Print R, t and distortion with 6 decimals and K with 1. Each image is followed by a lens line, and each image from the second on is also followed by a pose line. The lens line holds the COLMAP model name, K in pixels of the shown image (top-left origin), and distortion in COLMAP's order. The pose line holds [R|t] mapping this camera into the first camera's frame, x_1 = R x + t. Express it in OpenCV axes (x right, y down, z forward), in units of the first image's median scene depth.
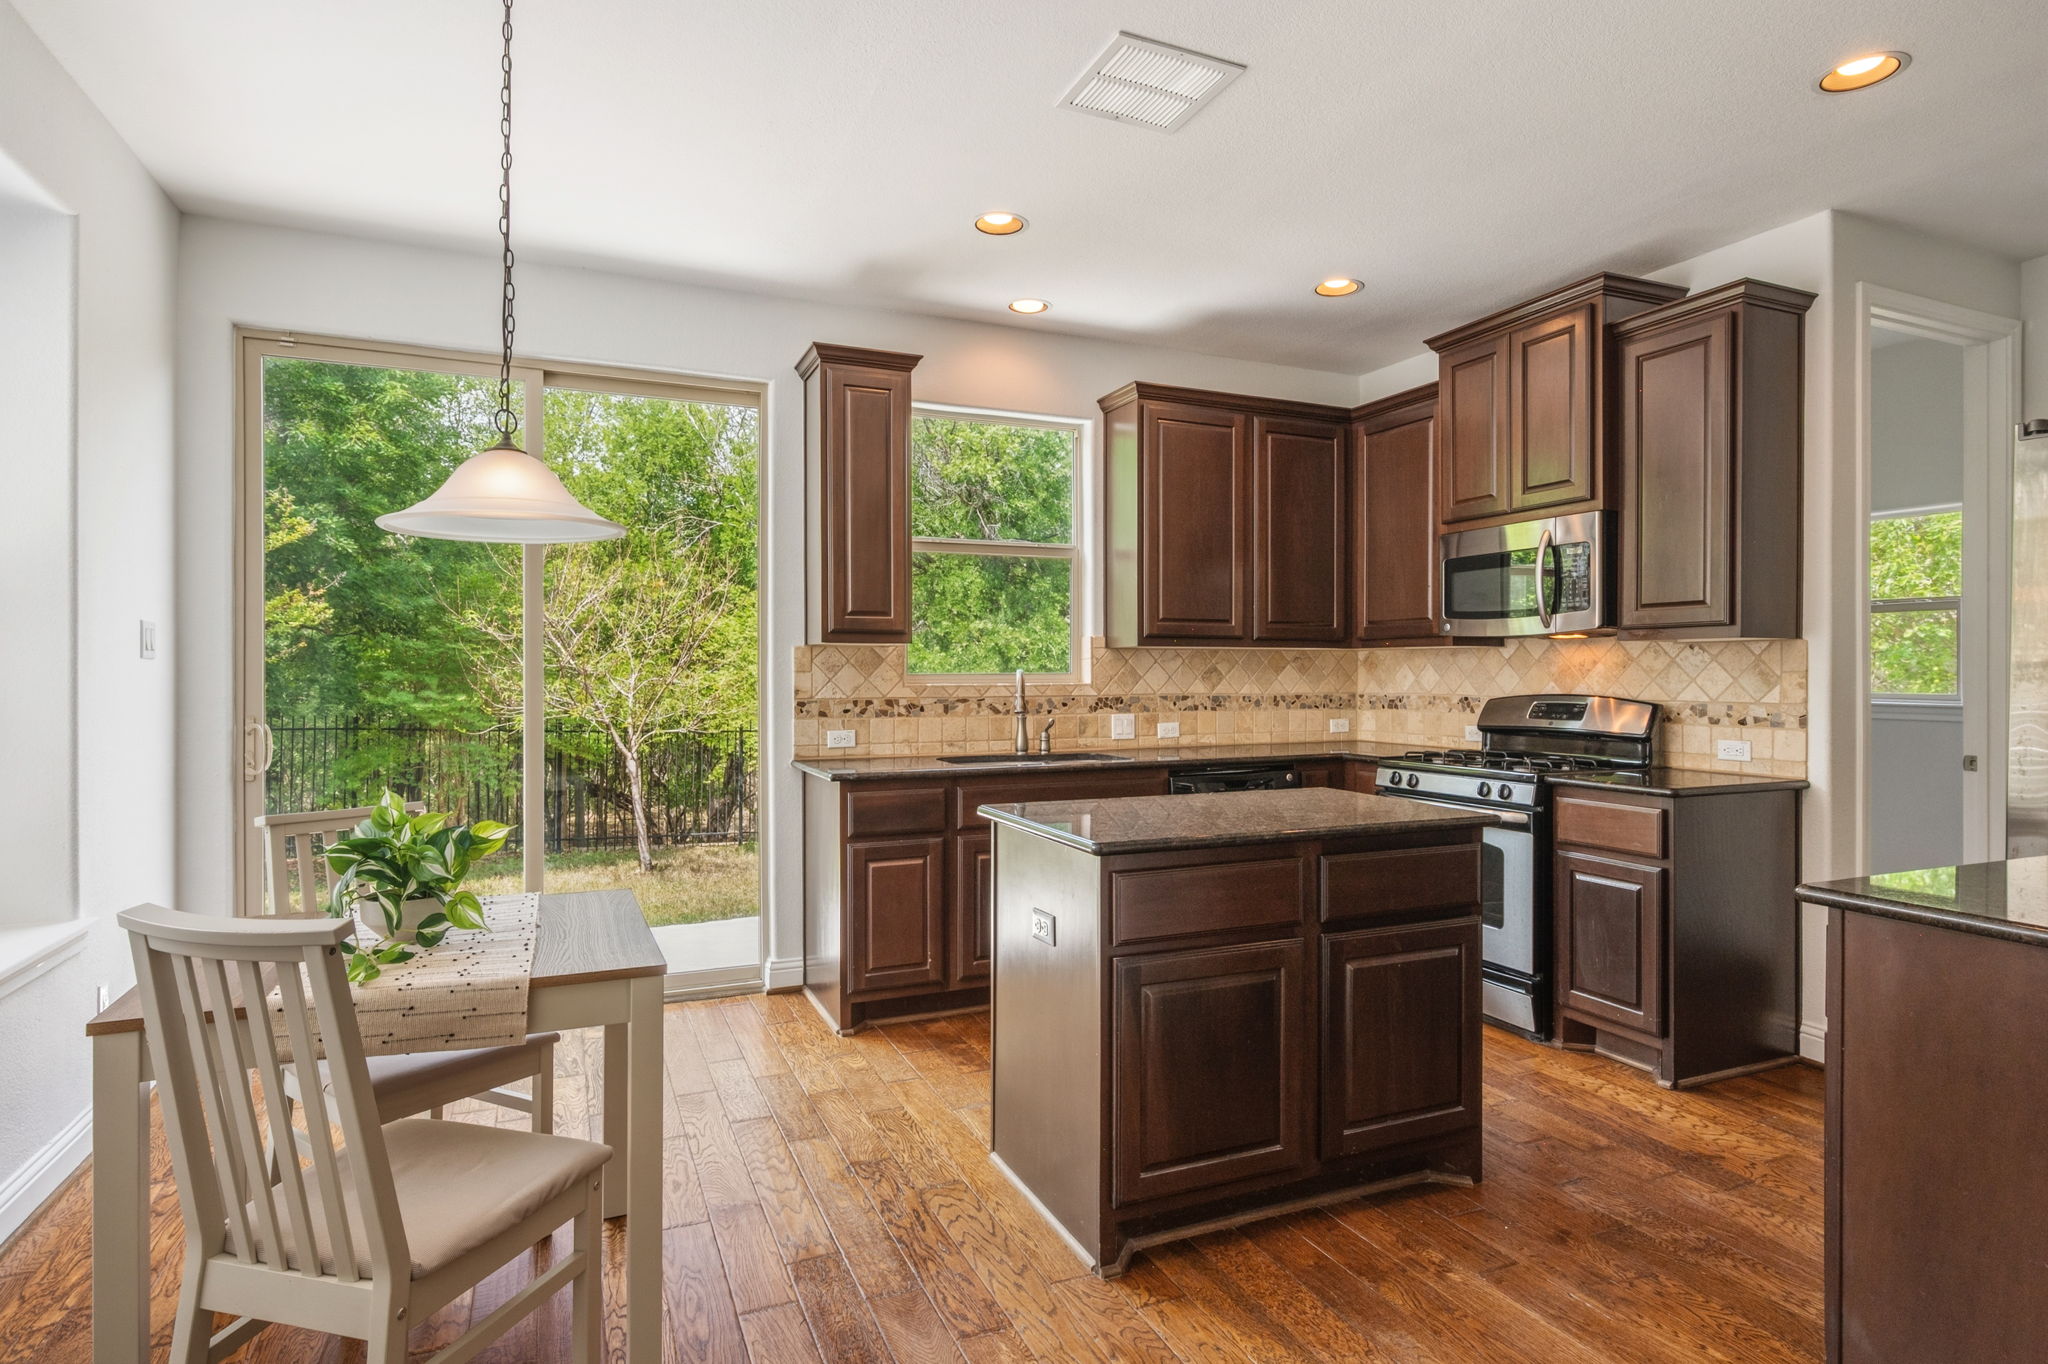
lens RADIAL K [[1075.9, 0, 1027.2], [0, 1075.9, 675.5], [0, 0, 1]] dist [-0.008422, -0.000441]
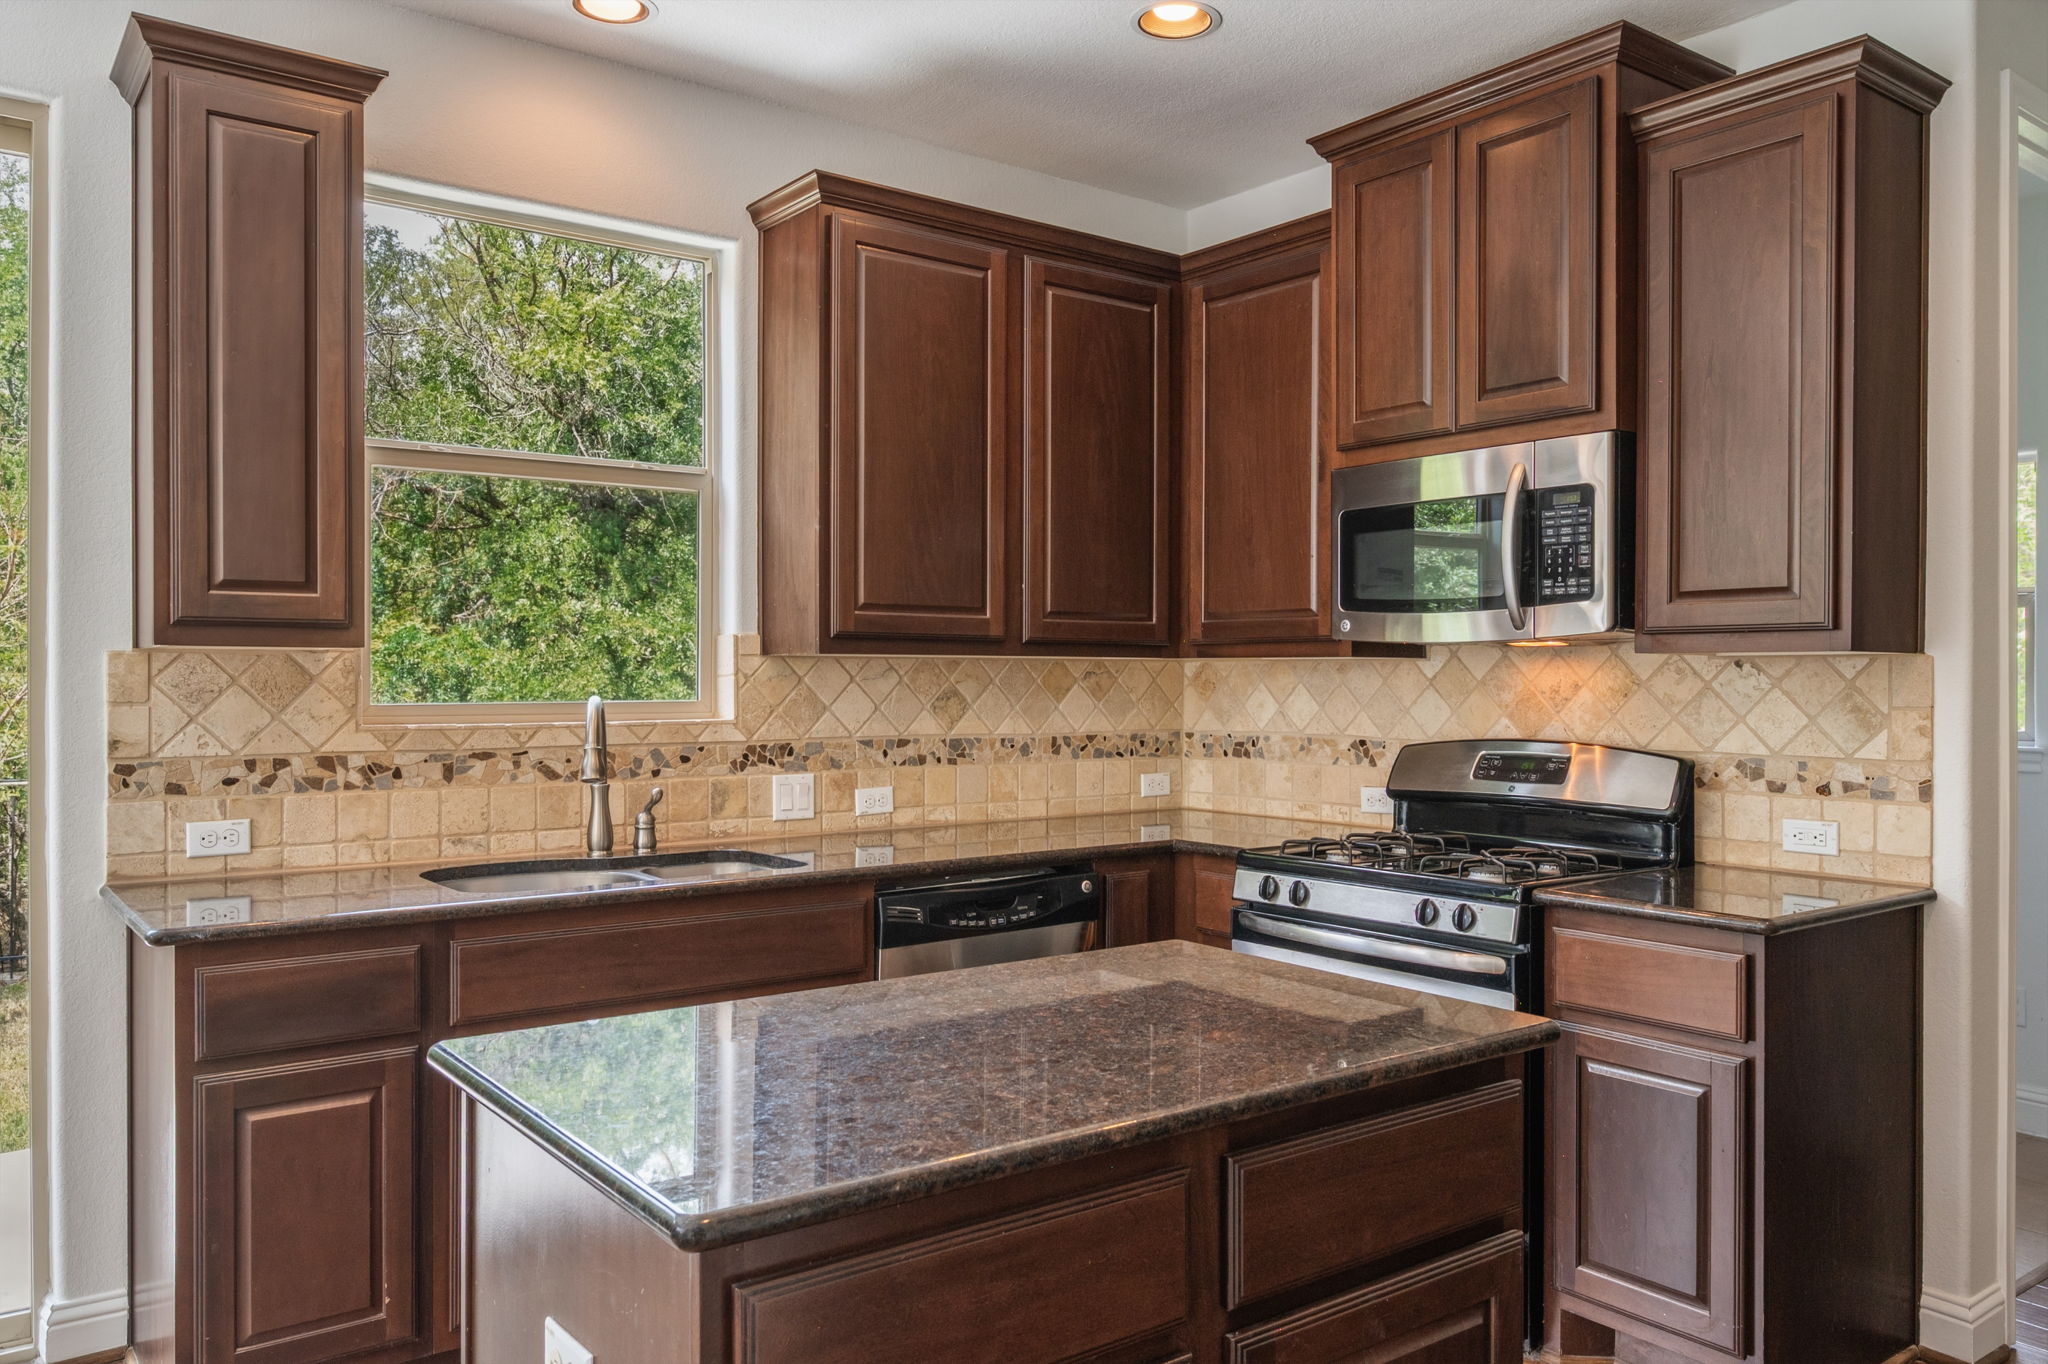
lens RADIAL K [[1501.1, 0, 1022.6], [0, 1501.1, 678.8], [0, 0, 1]] dist [0.002978, -0.004230]
pose [[0.973274, 0.002749, 0.229629, 0.029344], [-0.002586, 0.999996, -0.001009, -0.014903], [-0.229631, 0.000388, 0.973278, 0.243388]]
